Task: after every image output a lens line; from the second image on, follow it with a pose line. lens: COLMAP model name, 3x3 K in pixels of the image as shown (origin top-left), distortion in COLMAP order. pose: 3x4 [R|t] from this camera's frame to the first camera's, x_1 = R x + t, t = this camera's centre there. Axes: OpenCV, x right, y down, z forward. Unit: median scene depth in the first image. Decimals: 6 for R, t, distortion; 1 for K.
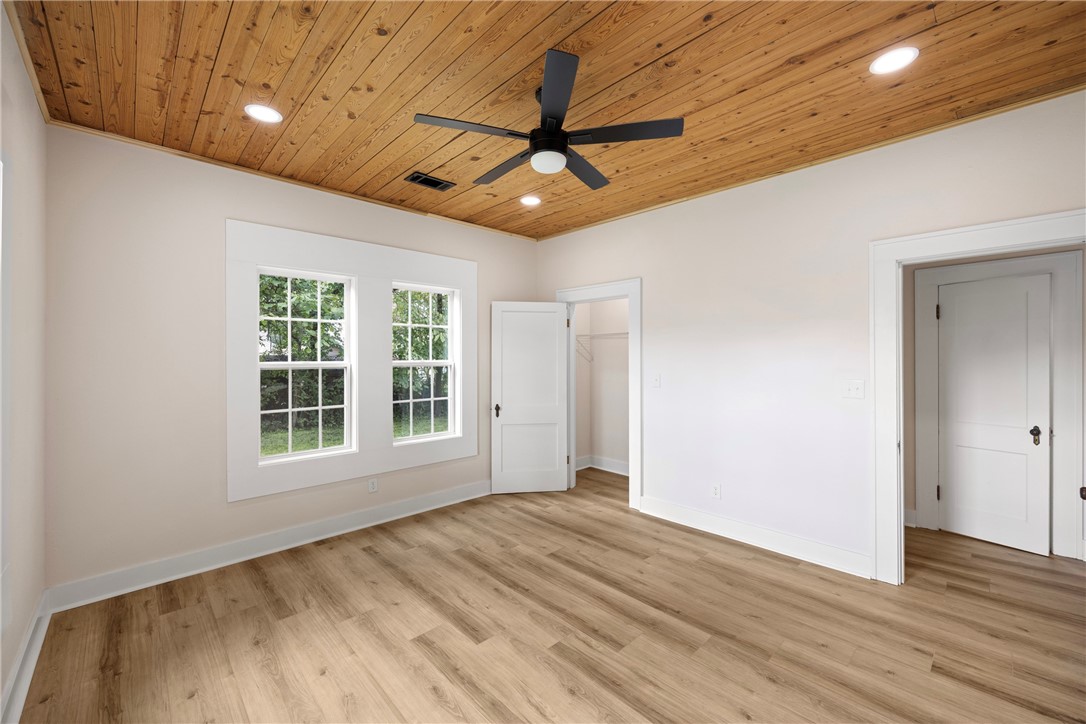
lens RADIAL K [[436.9, 0, 545.0], [0, 436.9, 359.2], [0, 0, 1]] dist [-0.002392, -0.000191]
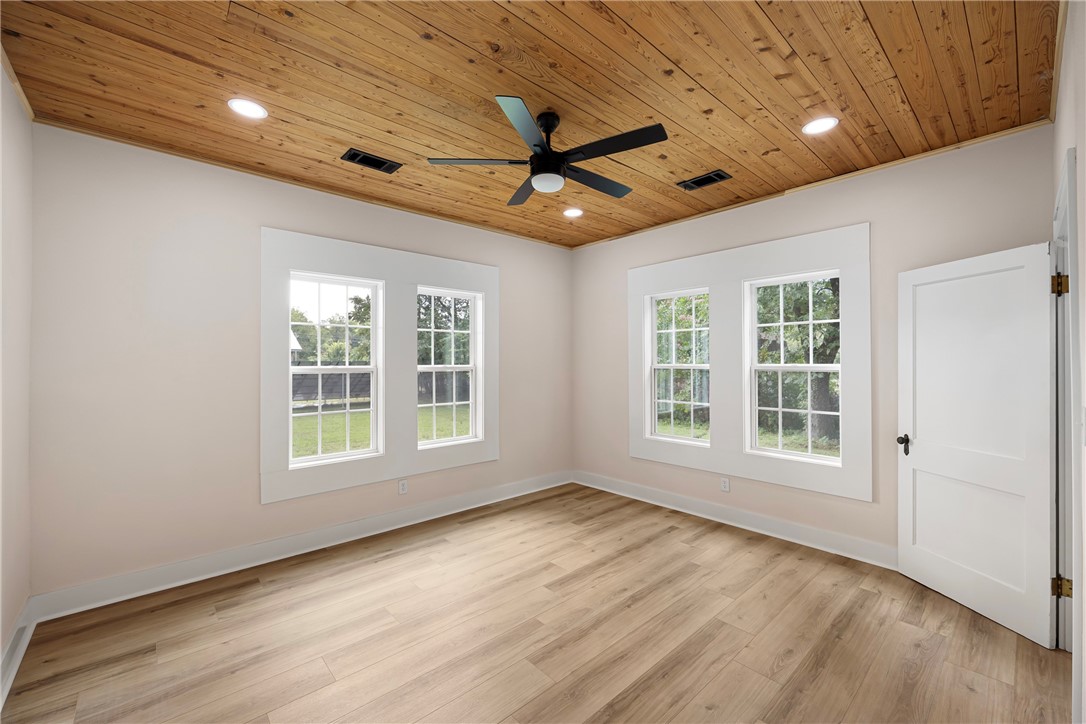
lens RADIAL K [[439.3, 0, 544.8], [0, 439.3, 362.6], [0, 0, 1]] dist [-0.000156, 0.000008]
pose [[-0.027363, 0.005320, -0.999611, 0.823895], [0.000614, 0.999986, 0.005305, -0.006323], [0.999625, -0.000468, -0.027366, 0.758913]]
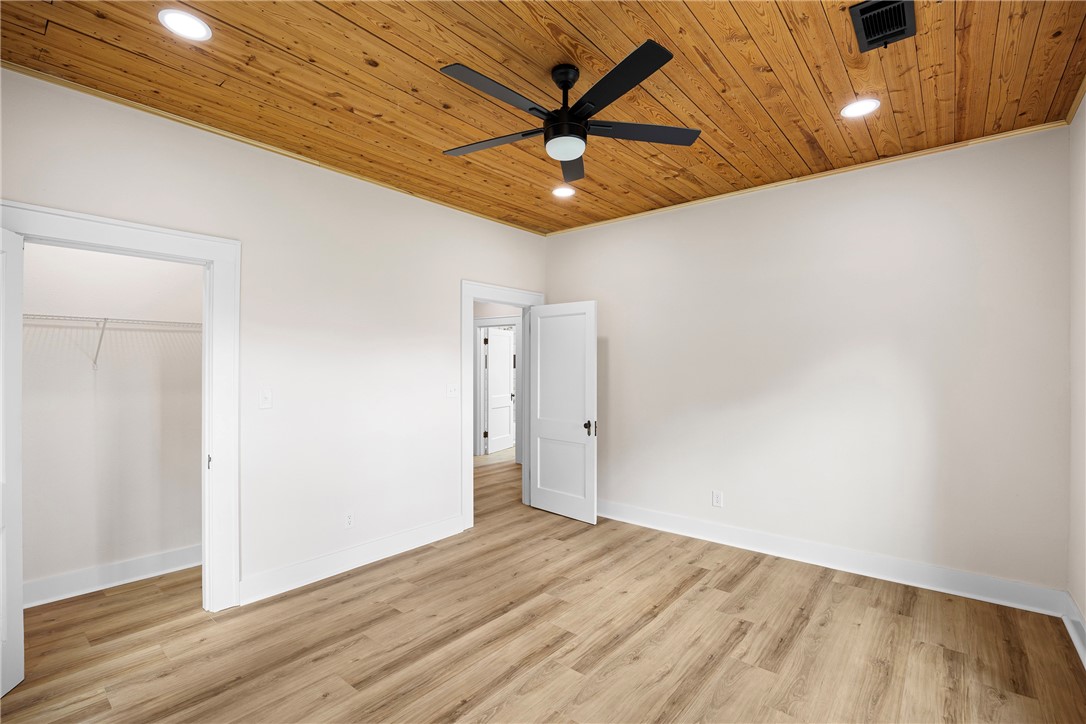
lens RADIAL K [[496.4, 0, 544.1], [0, 496.4, 367.2], [0, 0, 1]] dist [-0.014837, 0.000355]
pose [[-0.113546, 0.000742, 0.993532, -0.745734], [0.004931, 0.999988, -0.000183, 0.001171], [-0.993520, 0.004878, -0.113548, 0.864564]]
